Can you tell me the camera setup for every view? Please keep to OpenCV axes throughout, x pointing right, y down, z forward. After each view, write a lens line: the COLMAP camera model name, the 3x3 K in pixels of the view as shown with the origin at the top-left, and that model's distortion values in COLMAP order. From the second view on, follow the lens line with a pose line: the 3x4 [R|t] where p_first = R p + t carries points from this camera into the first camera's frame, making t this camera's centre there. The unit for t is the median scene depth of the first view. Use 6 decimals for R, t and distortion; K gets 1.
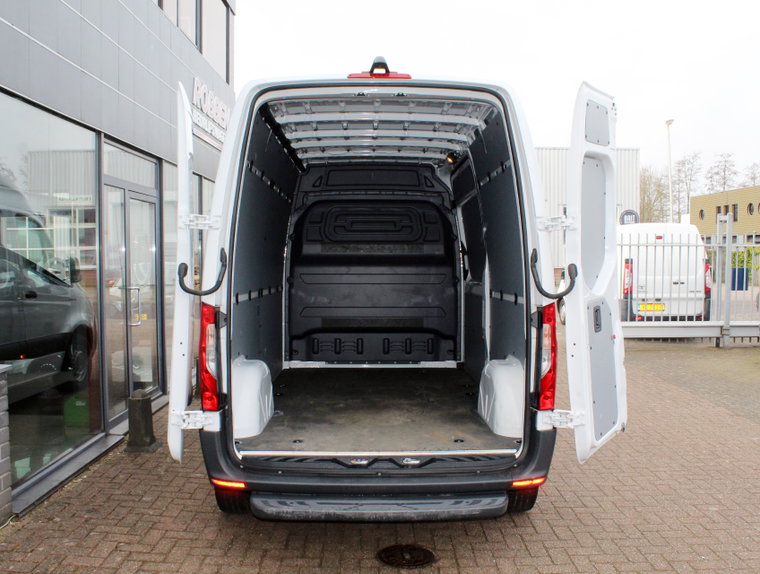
lens RADIAL K [[716.3, 0, 380.0], [0, 716.3, 287.0], [0, 0, 1]] dist [-0.169331, 0.146650]
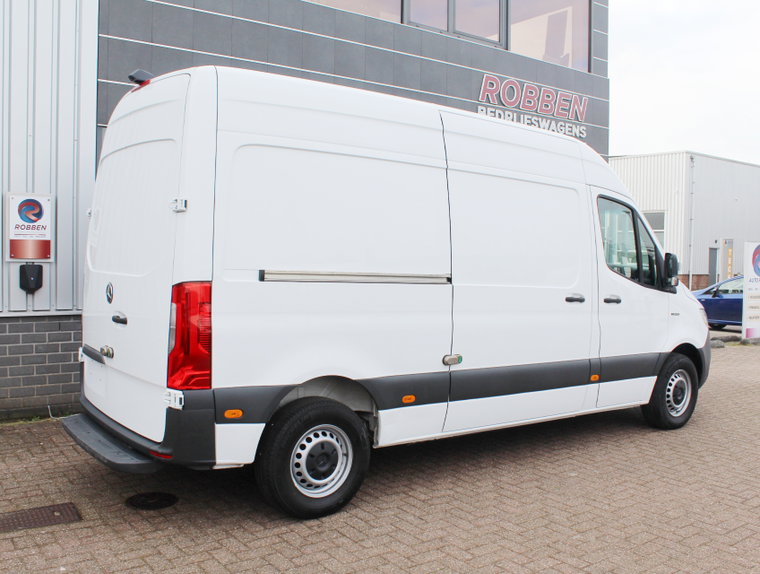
lens RADIAL K [[747.0, 0, 380.0], [0, 747.0, 287.0], [0, 0, 1]] dist [-0.170626, 0.169640]
pose [[0.583965, 0.046800, -0.810429, 0.790634], [-0.059003, 0.998143, 0.015124, -0.001652], [0.809632, 0.038986, 0.585642, 0.393711]]
